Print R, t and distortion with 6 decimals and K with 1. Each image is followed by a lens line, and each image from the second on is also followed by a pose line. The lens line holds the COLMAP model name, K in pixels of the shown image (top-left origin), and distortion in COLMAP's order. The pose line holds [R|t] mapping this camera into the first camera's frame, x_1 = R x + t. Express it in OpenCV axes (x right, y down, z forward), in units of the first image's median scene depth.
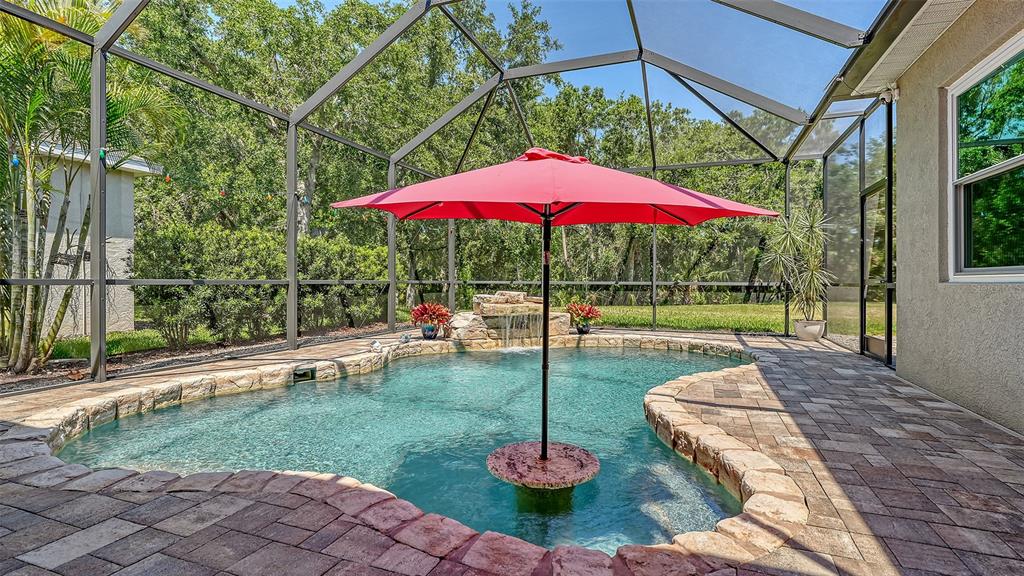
lens RADIAL K [[496.6, 0, 509.4], [0, 496.6, 286.6], [0, 0, 1]] dist [0.002434, 0.000118]
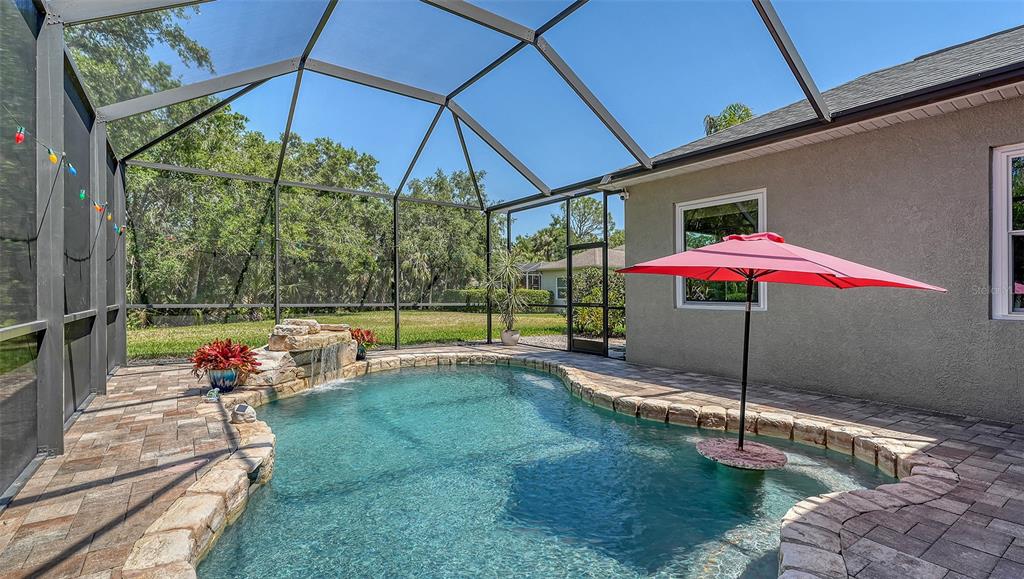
lens RADIAL K [[466.6, 0, 510.7], [0, 466.6, 293.7], [0, 0, 1]] dist [-0.000225, -0.000239]
pose [[0.556846, 0.000875, 0.830615, -0.585376], [0.003996, 0.999985, -0.003732, -0.036811], [-0.830606, 0.005397, 0.556834, 0.344119]]
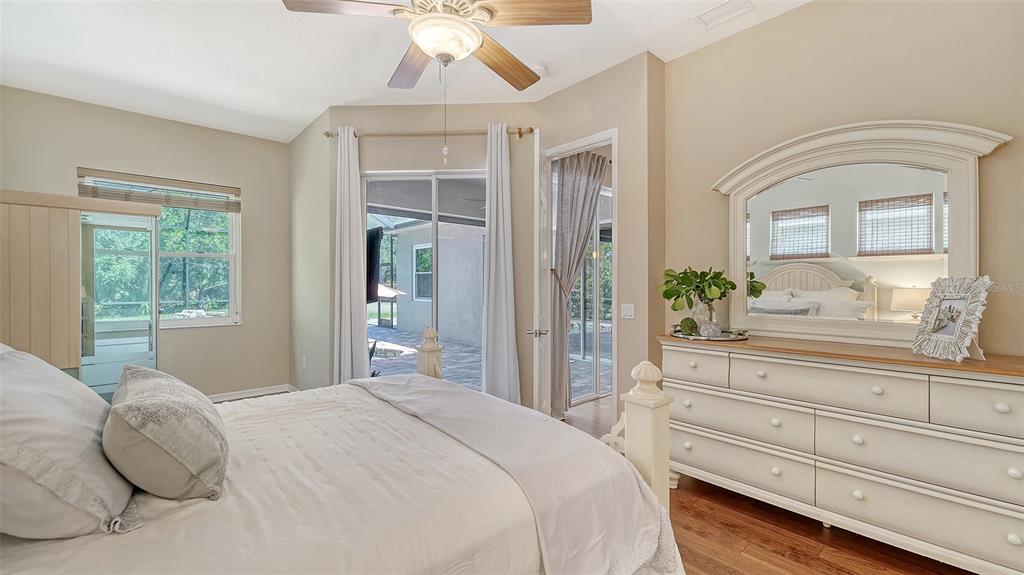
lens RADIAL K [[417.9, 0, 511.6], [0, 417.9, 288.4], [0, 0, 1]] dist [0.000507, -0.000009]
pose [[0.460393, -0.002351, 0.887712, -0.909083], [0.004479, 0.999990, 0.000326, -0.059658], [-0.887704, 0.003826, 0.460399, -0.626722]]
